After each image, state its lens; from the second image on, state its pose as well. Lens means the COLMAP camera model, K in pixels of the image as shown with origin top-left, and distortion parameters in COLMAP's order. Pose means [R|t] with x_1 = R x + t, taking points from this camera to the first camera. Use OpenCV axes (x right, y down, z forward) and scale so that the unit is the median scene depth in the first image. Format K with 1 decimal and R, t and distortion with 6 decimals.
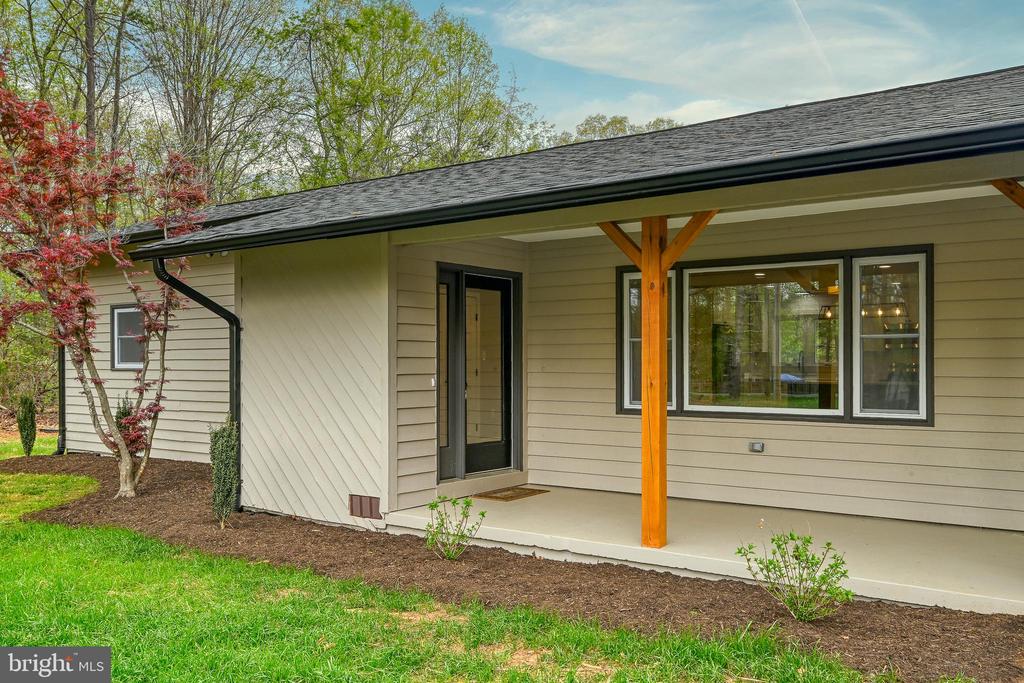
lens RADIAL K [[878.7, 0, 512.0], [0, 878.7, 341.5], [0, 0, 1]] dist [-0.082828, 0.000753]
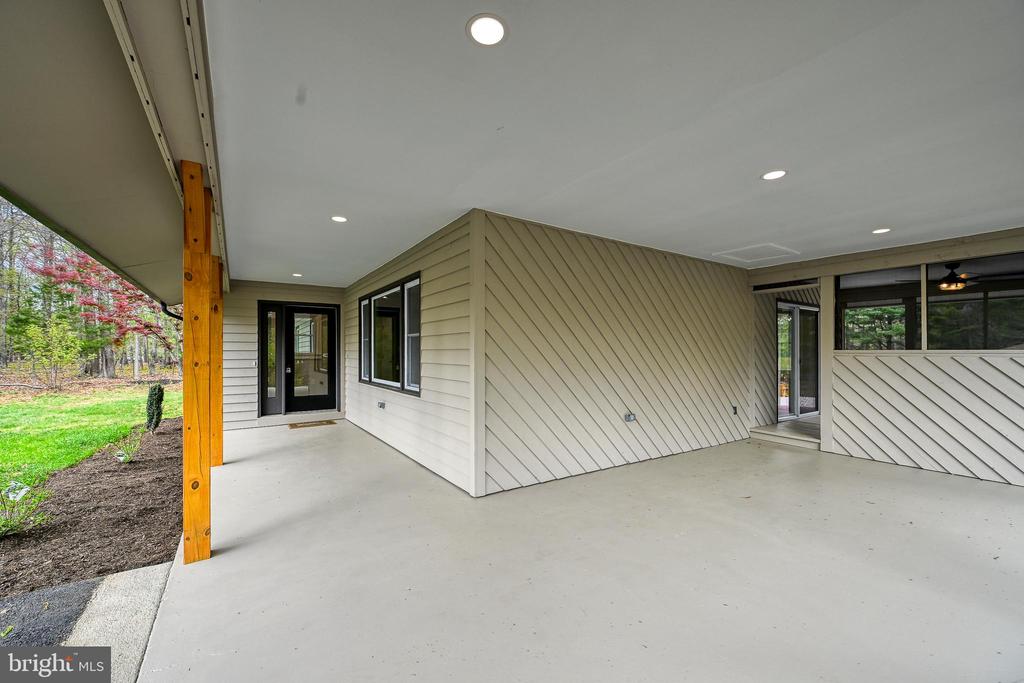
lens RADIAL K [[412.0, 0, 512.0], [0, 412.0, 341.5], [0, 0, 1]] dist [0.006234, 0.000009]
pose [[0.943467, -0.010673, -0.331296, 0.720596], [0.009629, 0.999942, -0.004793, 0.008027], [0.331328, 0.001332, 0.943515, 0.334332]]
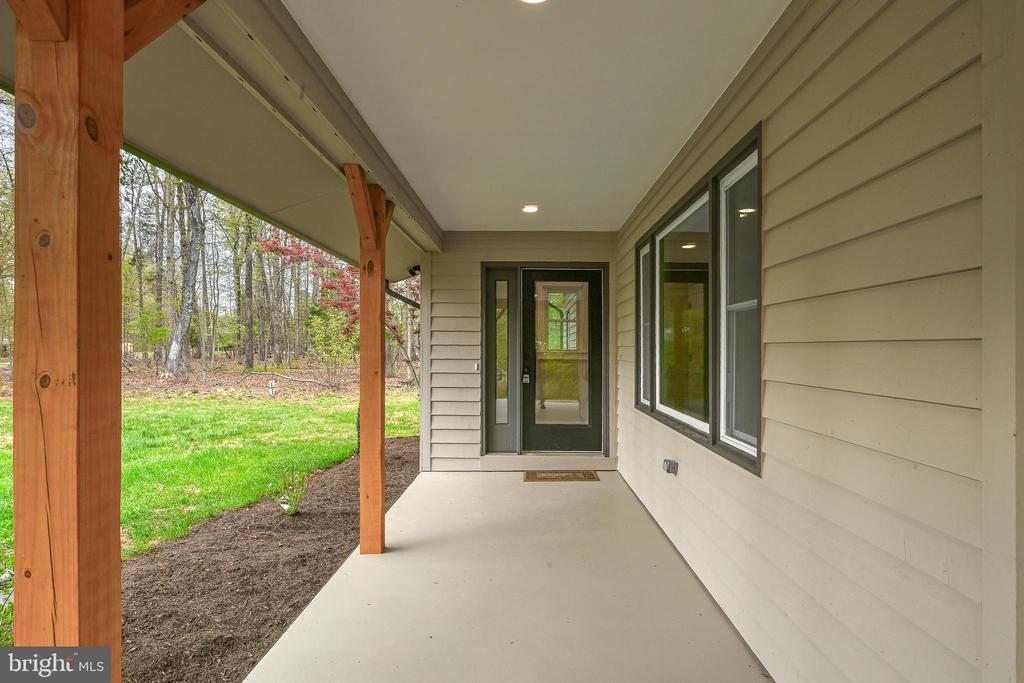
lens RADIAL K [[617.4, 0, 512.0], [0, 617.4, 341.5], [0, 0, 1]] dist [-0.001786, 0.000105]
pose [[0.588167, -0.005275, -0.808722, 0.587110], [0.010786, 0.999941, 0.001322, 0.012650], [0.808667, -0.009500, 0.588189, 0.550179]]
